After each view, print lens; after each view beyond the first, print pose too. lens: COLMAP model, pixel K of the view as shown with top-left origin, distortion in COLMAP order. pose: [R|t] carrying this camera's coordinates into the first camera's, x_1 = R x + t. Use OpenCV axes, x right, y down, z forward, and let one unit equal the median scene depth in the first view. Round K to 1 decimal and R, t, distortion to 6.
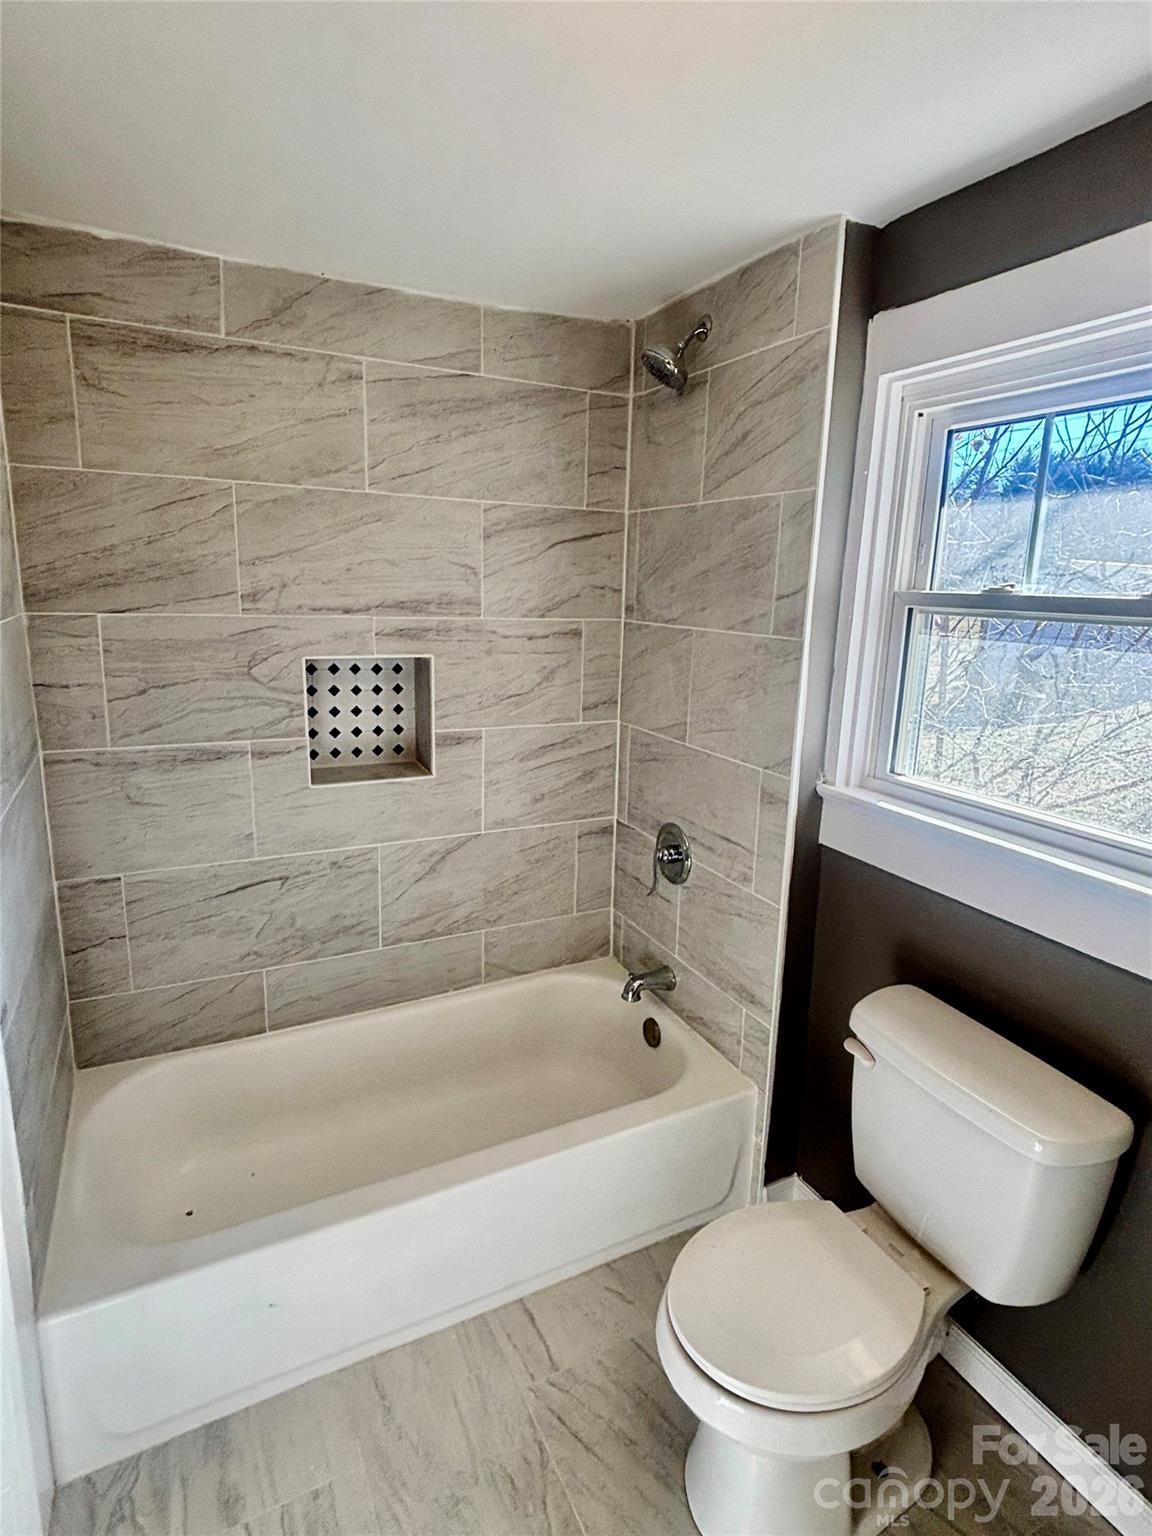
lens RADIAL K [[816.0, 0, 577.7], [0, 816.0, 762.7], [0, 0, 1]] dist [-0.000554, -0.000135]
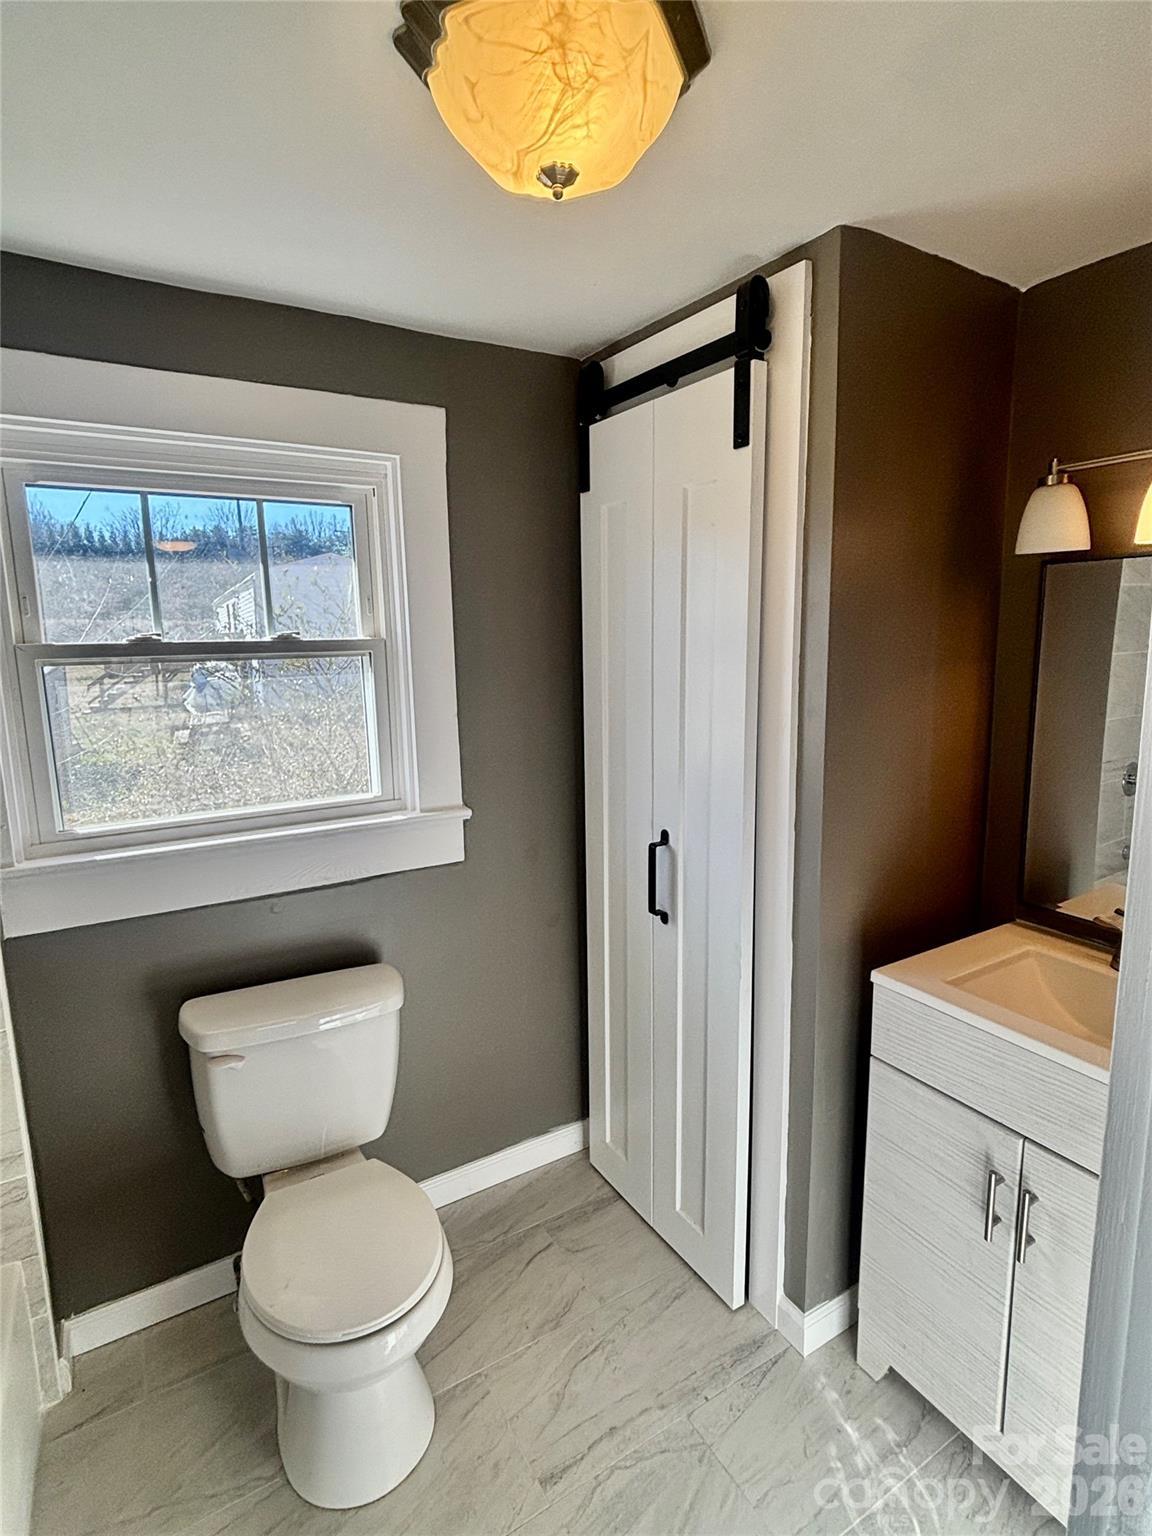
lens RADIAL K [[805.7, 0, 576.2], [0, 805.7, 764.3], [0, 0, 1]] dist [-0.000083, 0.000010]
pose [[-0.079759, -0.196857, 0.977183, -0.674671], [0.227766, 0.950773, 0.210128, -0.145479], [-0.970444, 0.239328, -0.030996, 0.496555]]
